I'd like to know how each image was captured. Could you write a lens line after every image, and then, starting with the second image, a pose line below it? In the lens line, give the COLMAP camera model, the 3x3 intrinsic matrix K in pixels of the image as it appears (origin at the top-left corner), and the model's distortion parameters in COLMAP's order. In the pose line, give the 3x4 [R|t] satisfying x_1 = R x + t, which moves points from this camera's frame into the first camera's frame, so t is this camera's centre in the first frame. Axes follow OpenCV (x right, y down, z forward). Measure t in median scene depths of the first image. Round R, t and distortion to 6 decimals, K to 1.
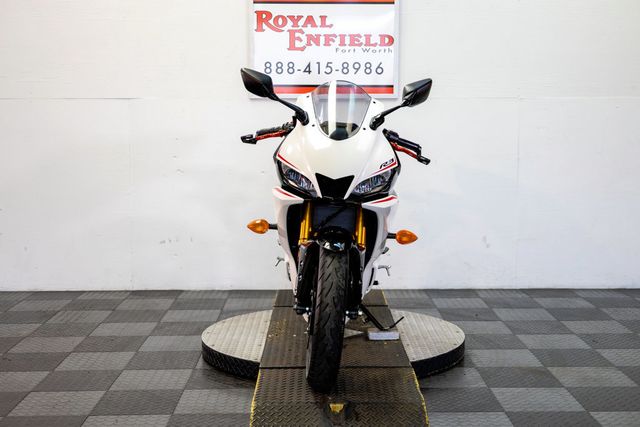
lens RADIAL K [[901.6, 0, 321.7], [0, 901.6, 215.6], [0, 0, 1]] dist [-0.014078, -0.010029]
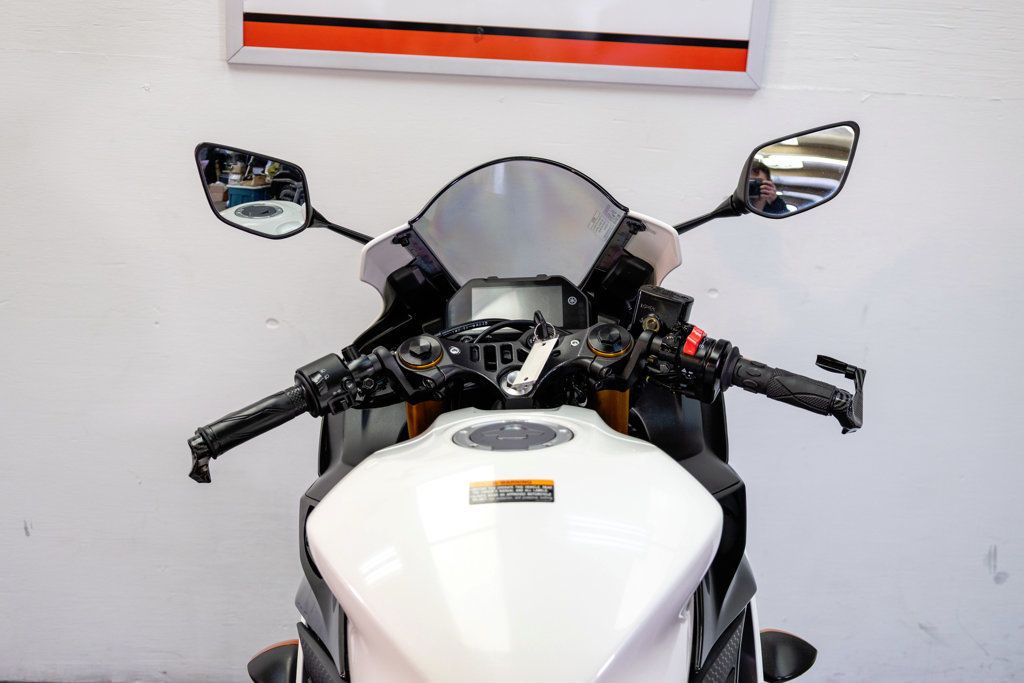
lens RADIAL K [[1450.2, 0, 513.8], [0, 1450.2, 339.2], [0, 0, 1]] dist [0.007902, 0.002328]
pose [[0.997910, 0.041047, 0.049906, -0.011787], [-0.049715, 0.981066, 0.187186, -0.146670], [-0.041278, -0.189276, 0.981056, 0.592630]]
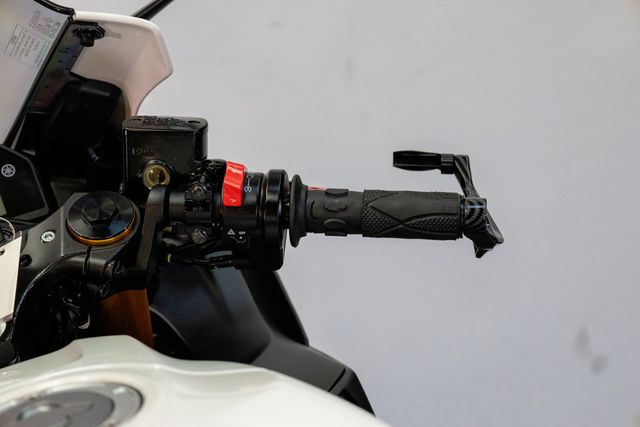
lens RADIAL K [[1899.2, 0, 320.0], [0, 1899.2, 213.5], [0, 0, 1]] dist [0.103538, -0.472813]
pose [[0.920214, -0.232925, 0.314566, -0.029375], [0.161024, 0.957785, 0.238157, -0.146691], [-0.356759, -0.168503, 0.918874, 0.647305]]
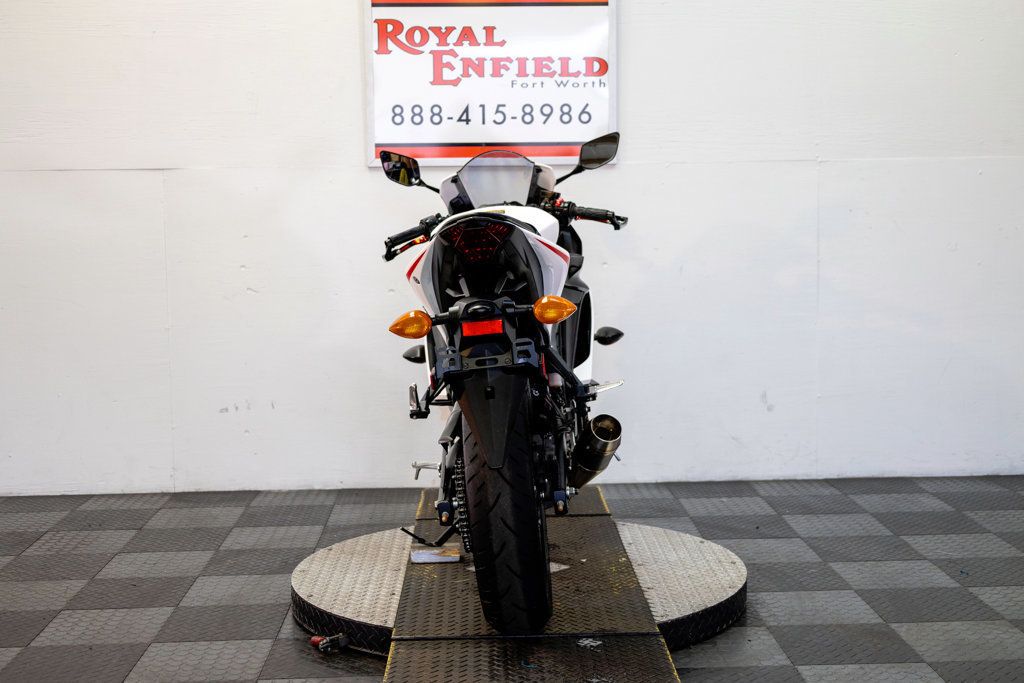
lens RADIAL K [[1450.2, 0, 513.8], [0, 1450.2, 339.2], [0, 0, 1]] dist [0.007902, 0.002328]
pose [[0.999723, -0.014284, 0.018690, -0.003247], [0.014494, 0.999833, -0.011136, -0.004278], [-0.018528, 0.011404, 0.999763, 0.044431]]
